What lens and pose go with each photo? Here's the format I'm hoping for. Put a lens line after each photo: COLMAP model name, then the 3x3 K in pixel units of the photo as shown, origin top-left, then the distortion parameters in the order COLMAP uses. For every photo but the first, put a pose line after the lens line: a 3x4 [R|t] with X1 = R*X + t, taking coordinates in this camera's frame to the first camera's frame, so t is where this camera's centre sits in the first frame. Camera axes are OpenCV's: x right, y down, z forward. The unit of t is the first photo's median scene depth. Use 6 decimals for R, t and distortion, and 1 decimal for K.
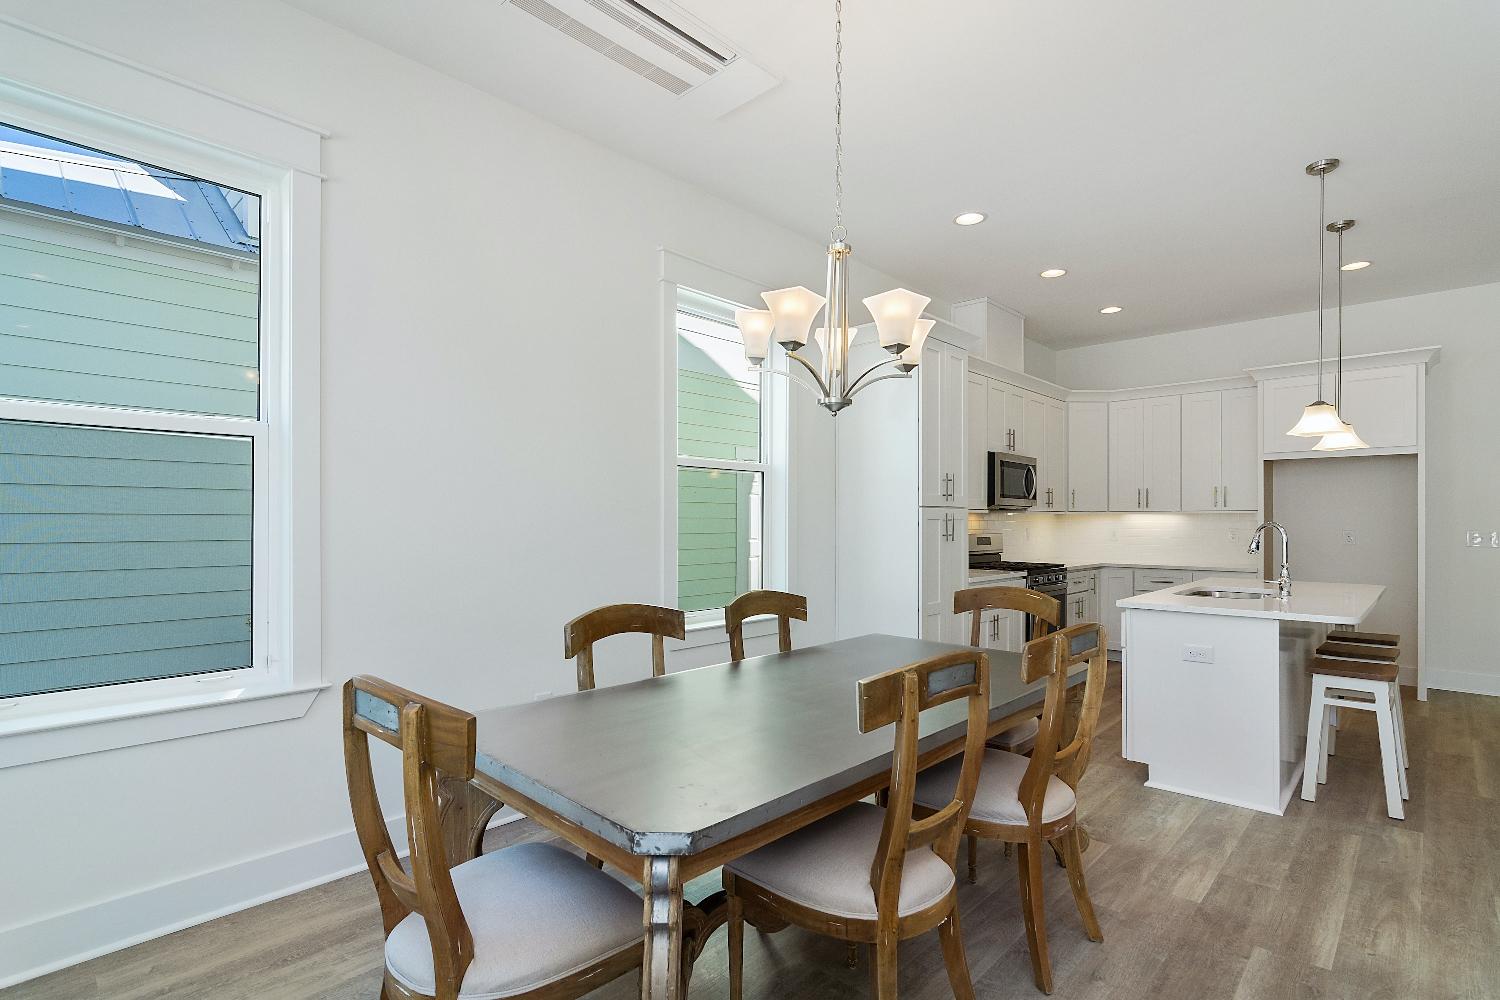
lens RADIAL K [[728.3, 0, 755.4], [0, 728.3, 521.4], [0, 0, 1]] dist [0.001071, 0.001301]
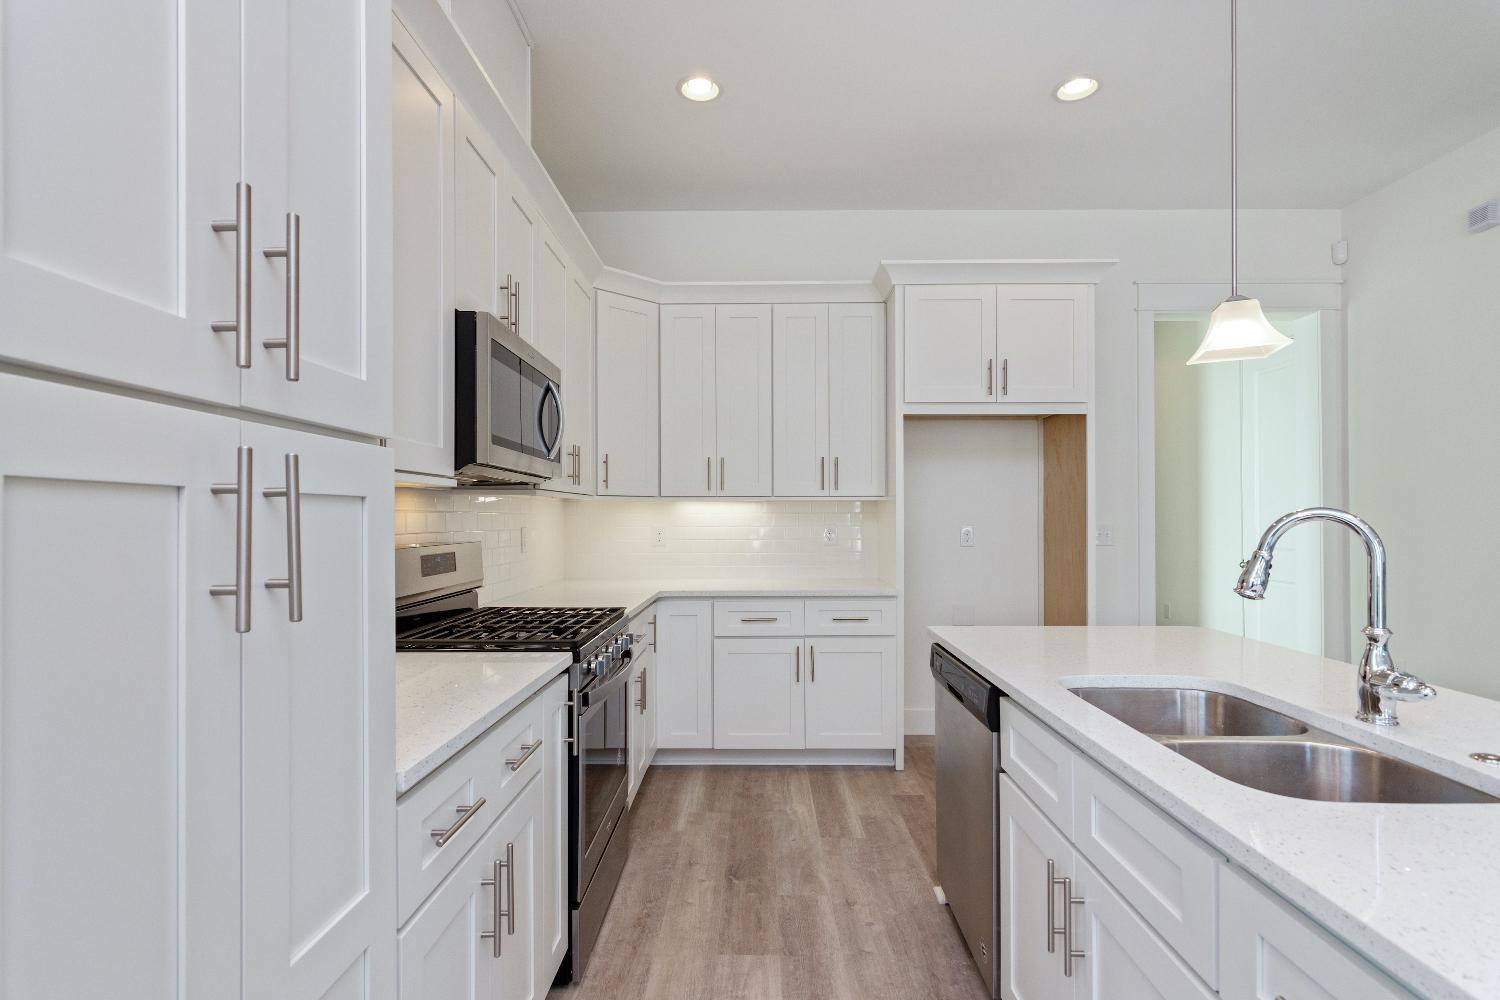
lens RADIAL K [[722.6, 0, 750.5], [0, 722.6, 514.6], [0, 0, 1]] dist [-0.000406, 0.000831]
pose [[0.738809, 0.000743, 0.673914, 0.181959], [0.001158, 0.999997, -0.002371, 0.002284], [-0.673913, 0.002532, 0.738806, 0.617972]]
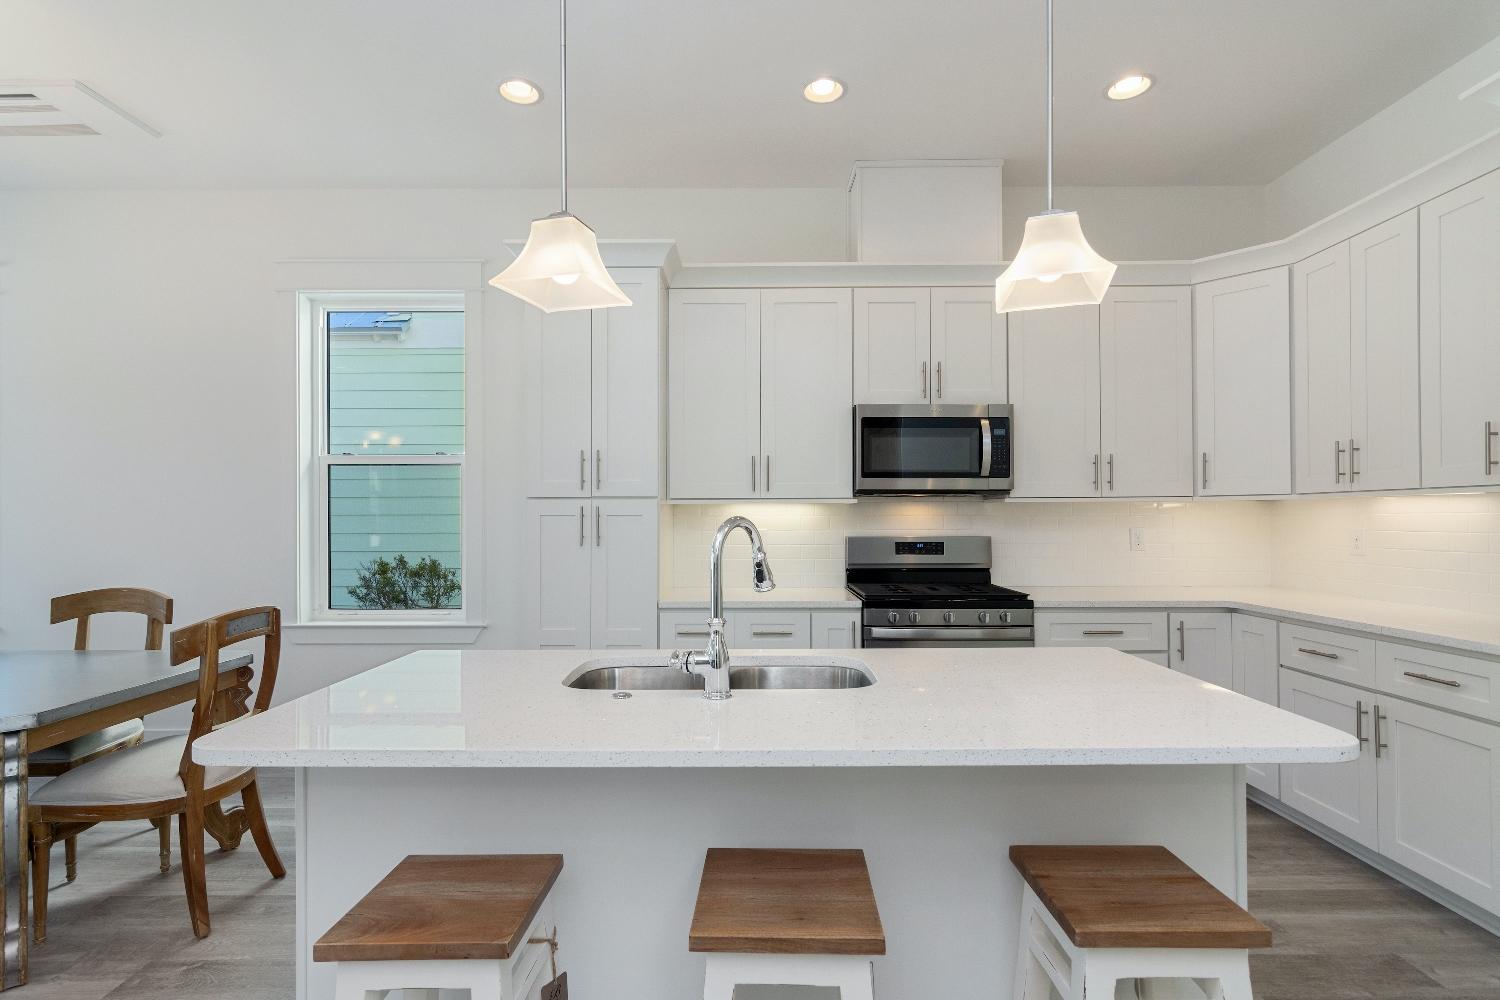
lens RADIAL K [[722.2, 0, 746.1], [0, 722.2, 515.9], [0, 0, 1]] dist [-0.000714, 0.001562]
pose [[0.680094, -0.004726, -0.733110, 0.675206], [0.004088, 0.999988, -0.002654, 0.000775], [0.733114, -0.001192, 0.680105, 0.481690]]
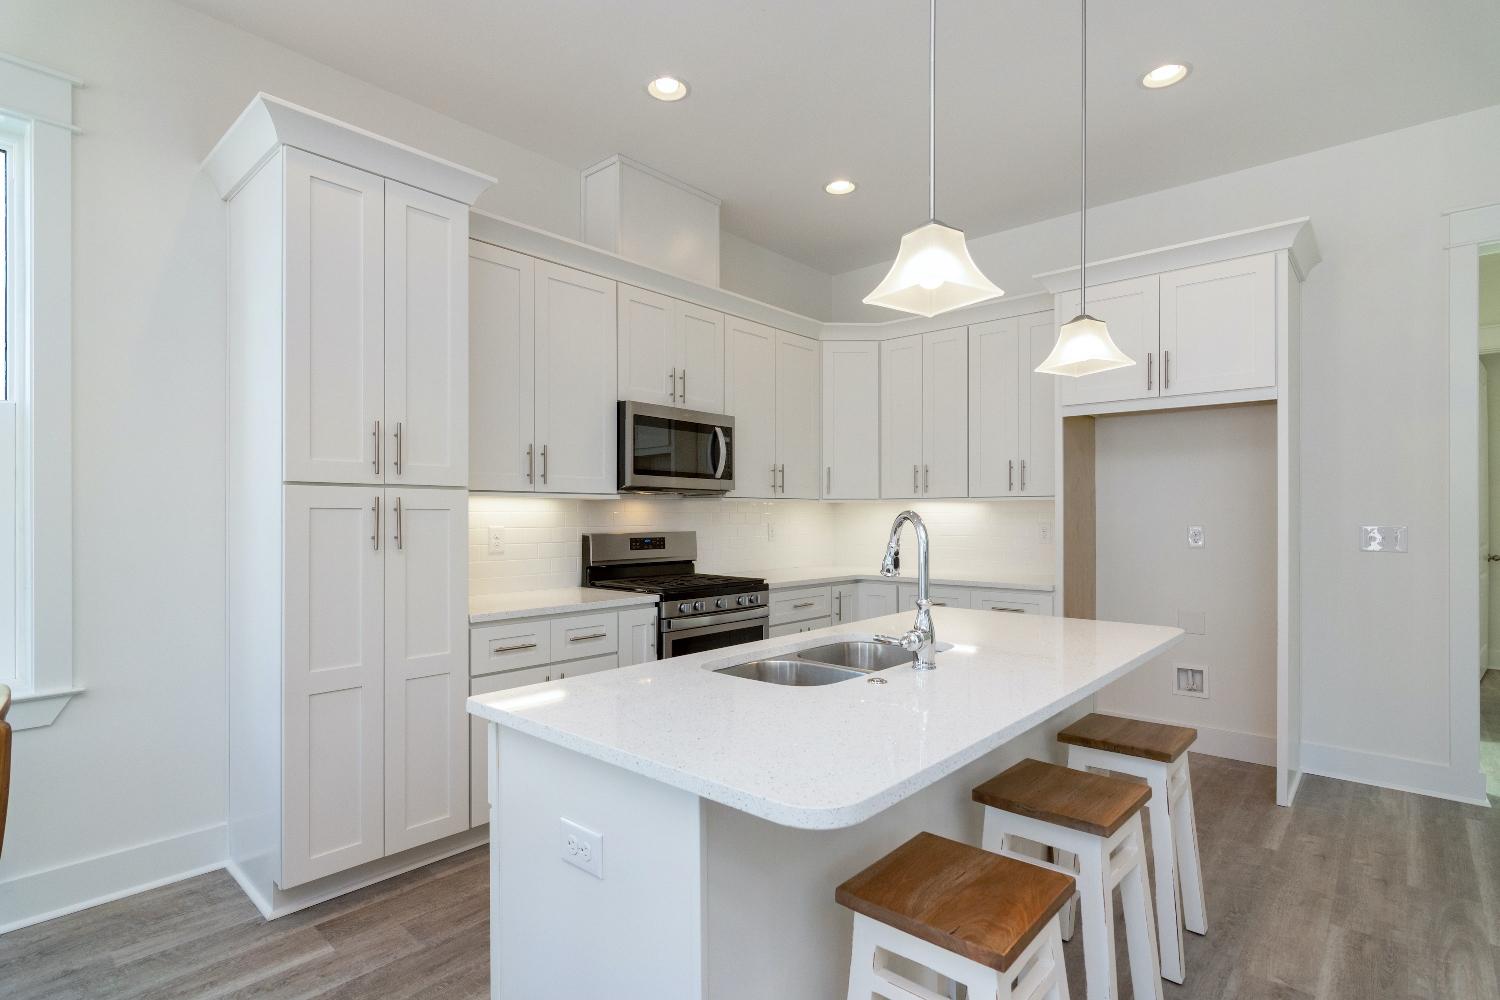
lens RADIAL K [[741.6, 0, 749.7], [0, 741.6, 518.3], [0, 0, 1]] dist [-0.004207, -0.001114]
pose [[0.999619, -0.000720, 0.027604, 0.392842], [0.000580, 0.999987, 0.005075, 0.001597], [-0.027608, -0.005057, 0.999606, 0.344591]]
